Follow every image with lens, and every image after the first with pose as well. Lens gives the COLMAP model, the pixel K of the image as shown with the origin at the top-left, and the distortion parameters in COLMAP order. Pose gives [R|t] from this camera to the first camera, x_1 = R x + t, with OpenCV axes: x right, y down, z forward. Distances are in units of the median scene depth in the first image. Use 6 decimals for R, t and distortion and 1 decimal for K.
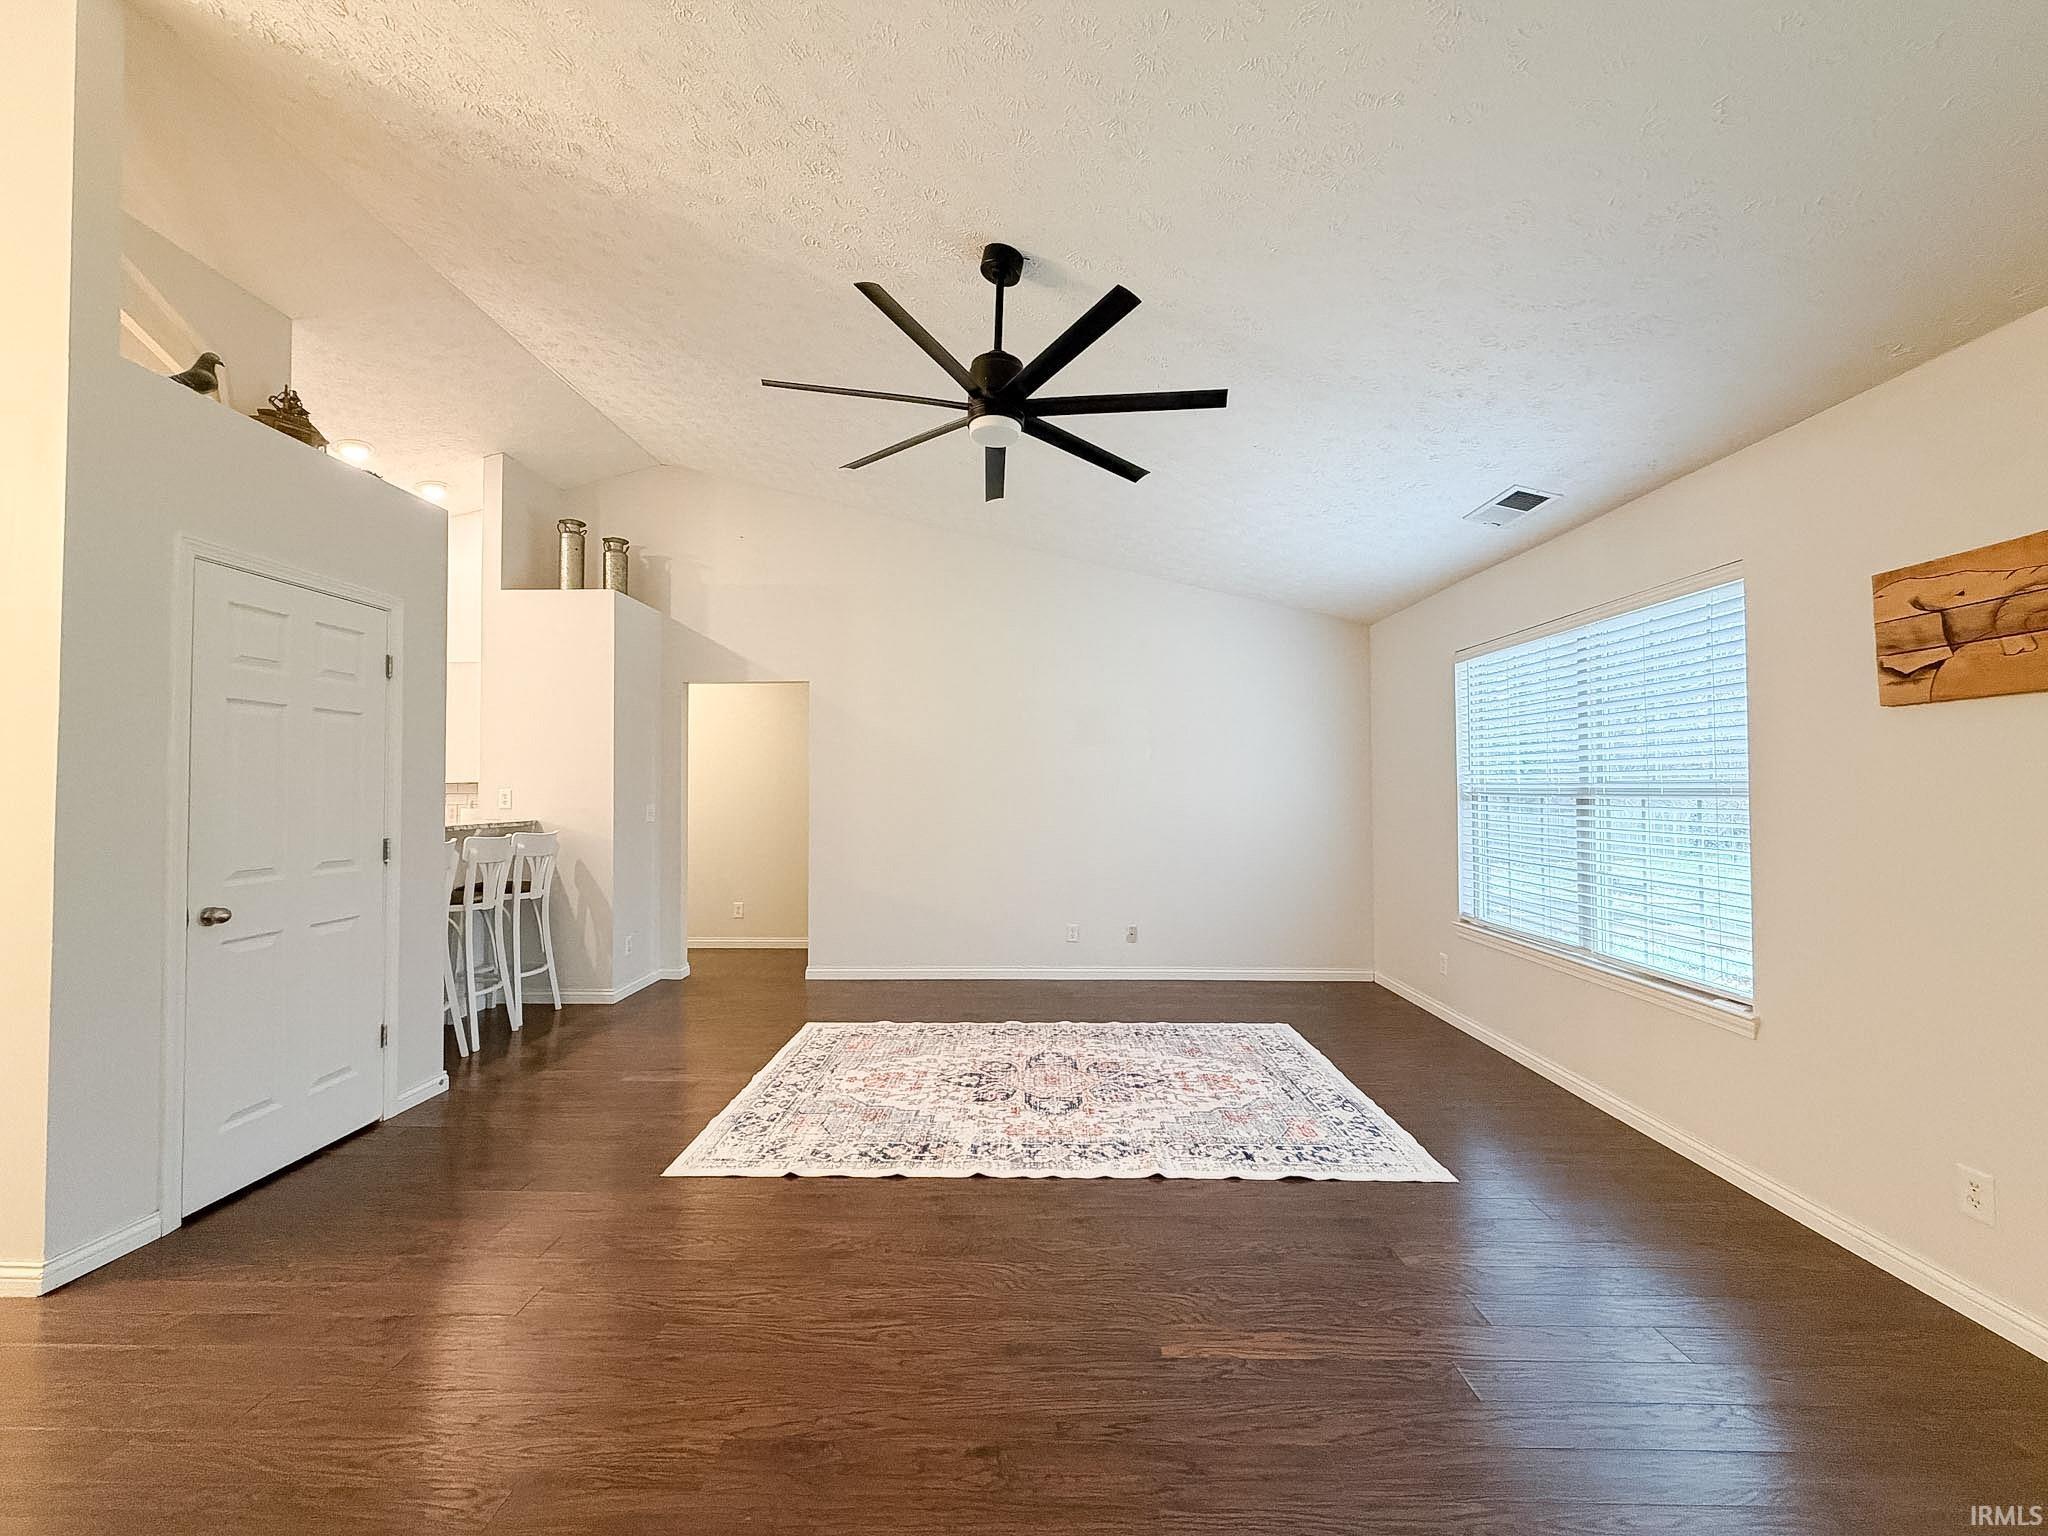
lens RADIAL K [[814.8, 0, 1017.0], [0, 814.8, 769.1], [0, 0, 1]] dist [0.000455, -0.000208]
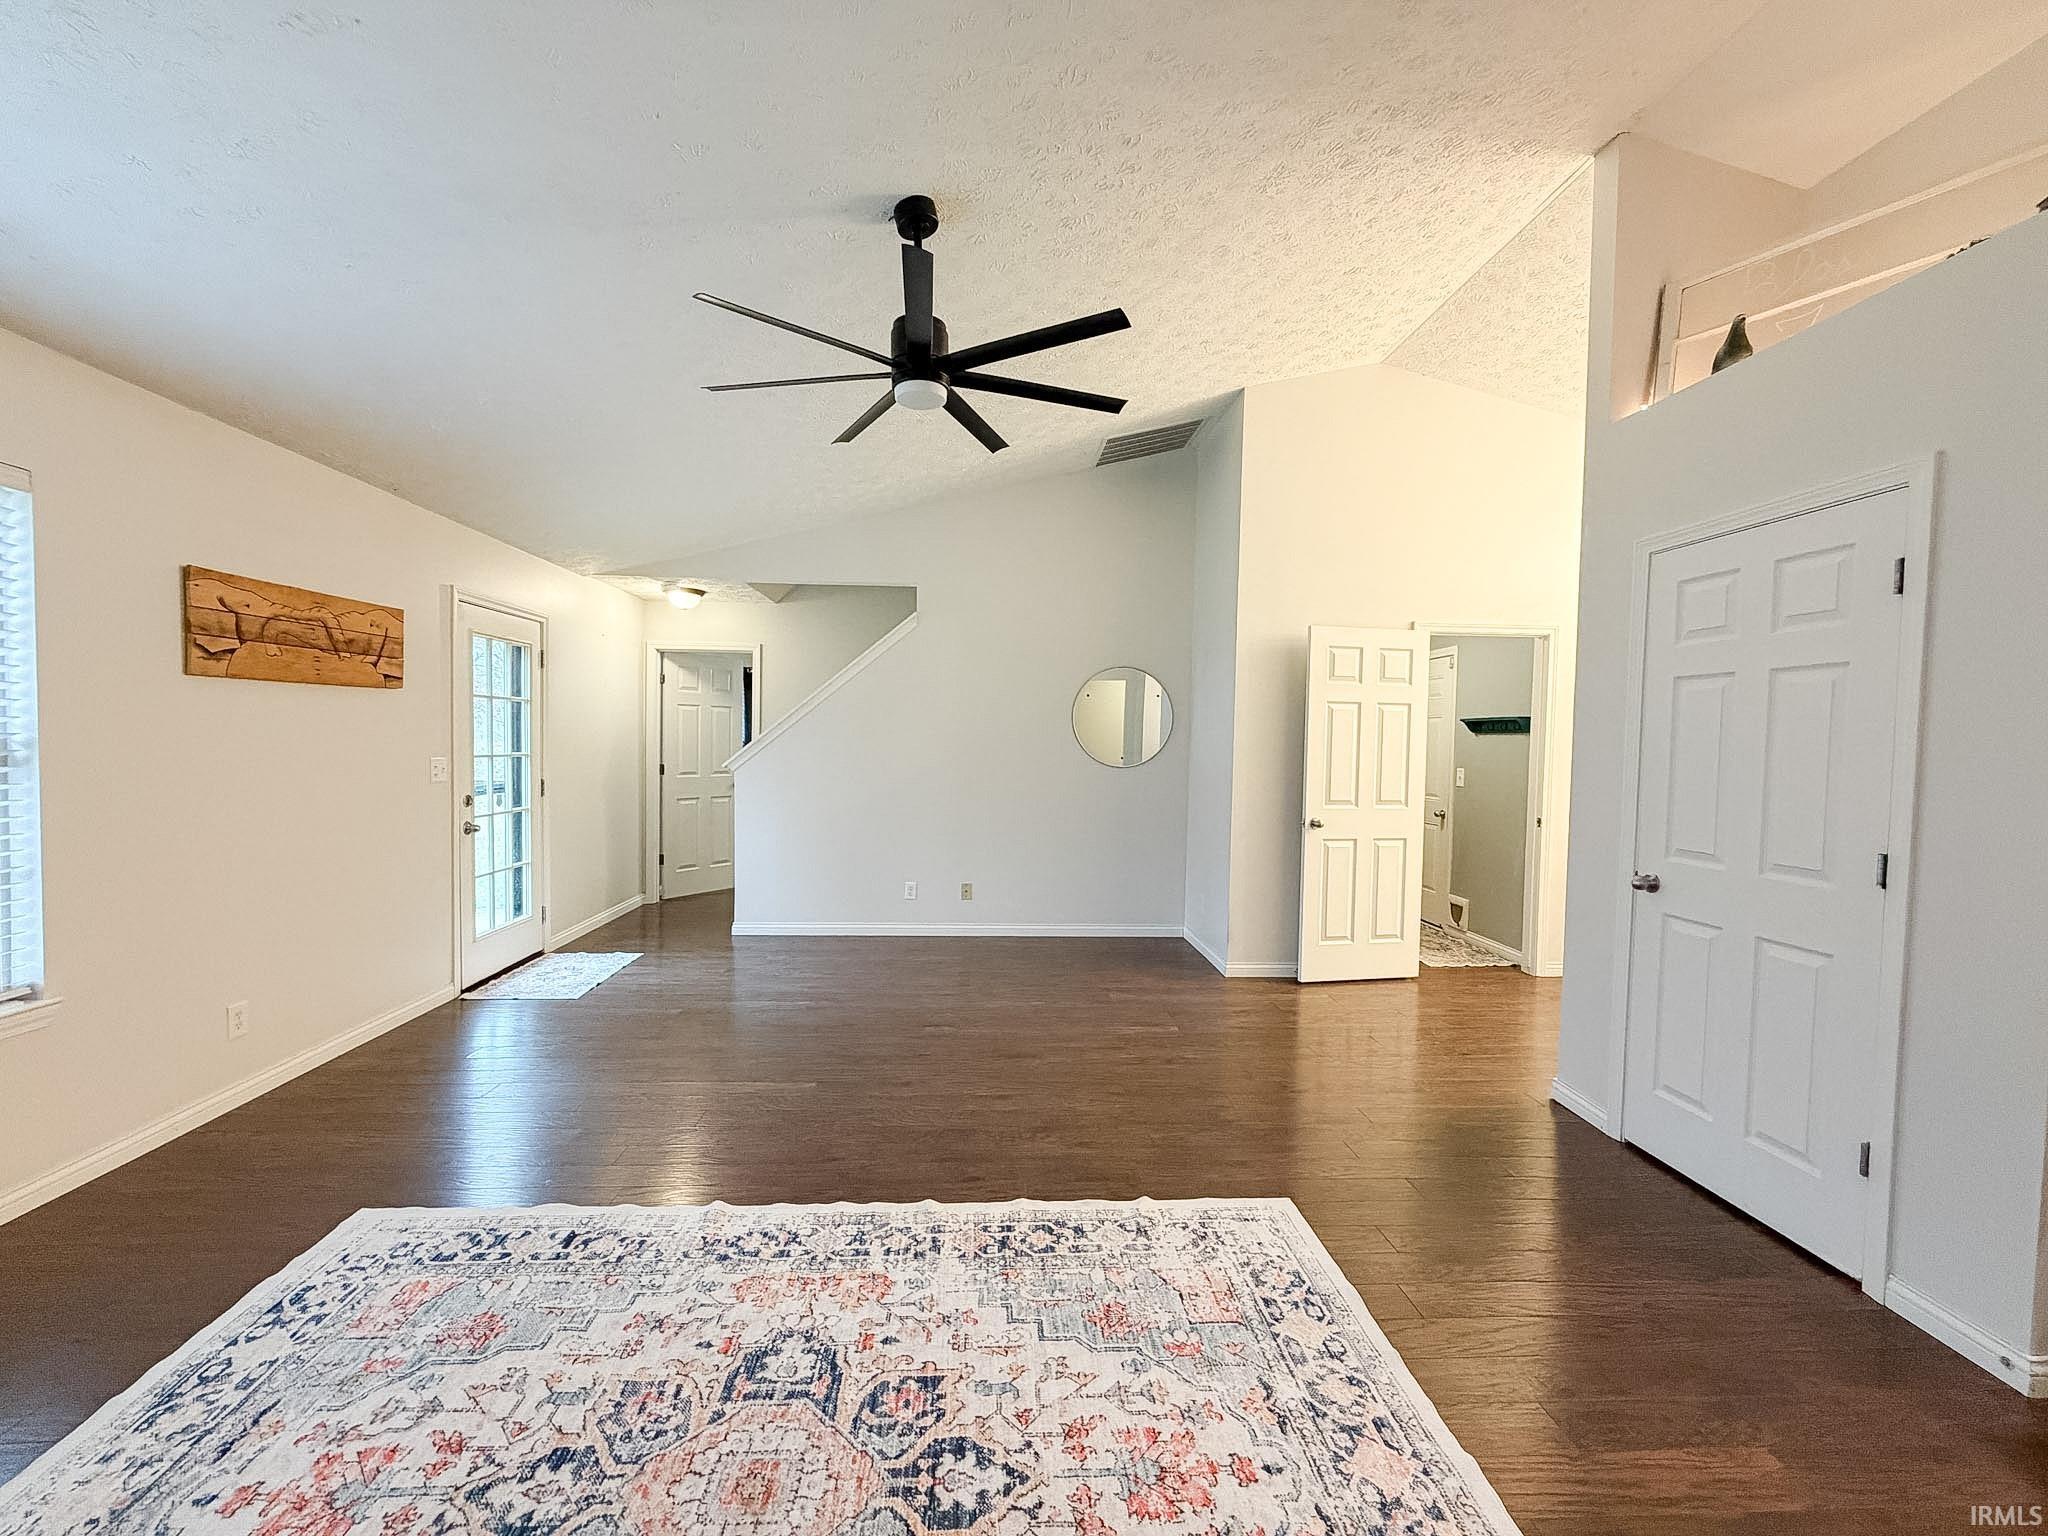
lens RADIAL K [[812.4, 0, 1016.7], [0, 812.4, 769.3], [0, 0, 1]] dist [0.000370, -0.000719]
pose [[-0.996947, -0.013278, -0.076945, -0.055131], [-0.014370, 0.999804, 0.013649, 0.020843], [0.076748, 0.014713, -0.996942, 1.517566]]
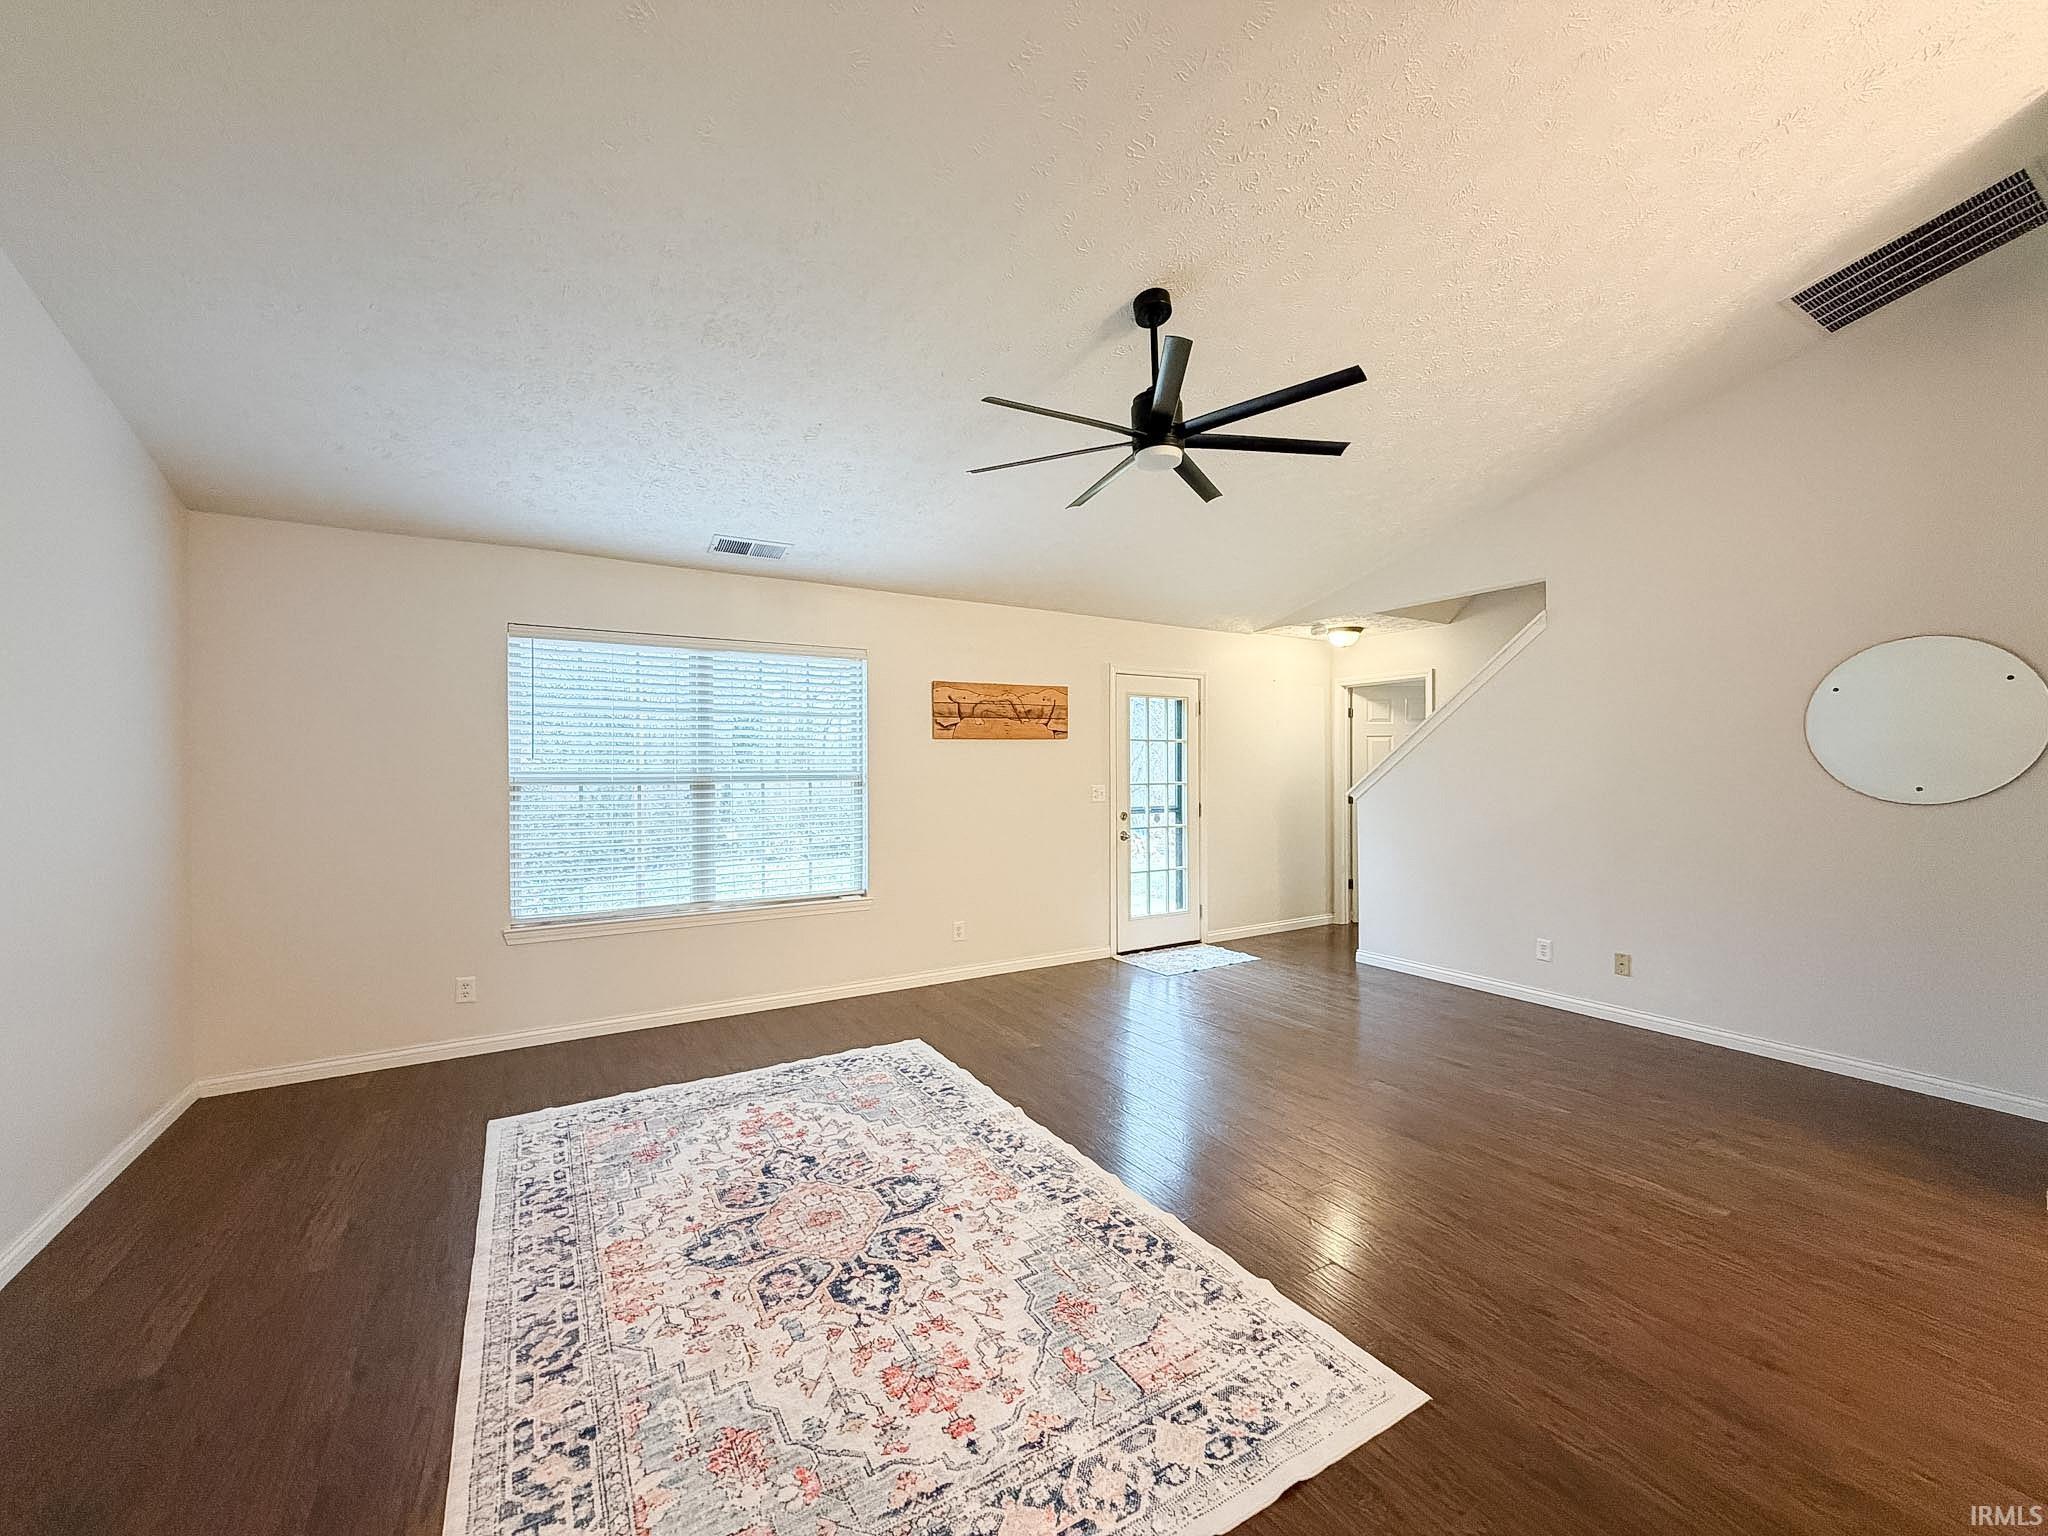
lens RADIAL K [[812.4, 0, 1016.7], [0, 812.4, 769.3], [0, 0, 1]] dist [0.000370, -0.000719]
pose [[-0.532111, 0.001164, 0.846674, -0.654643], [-0.014706, 0.999835, -0.010618, 0.020058], [-0.846547, -0.018101, -0.532007, 1.324113]]
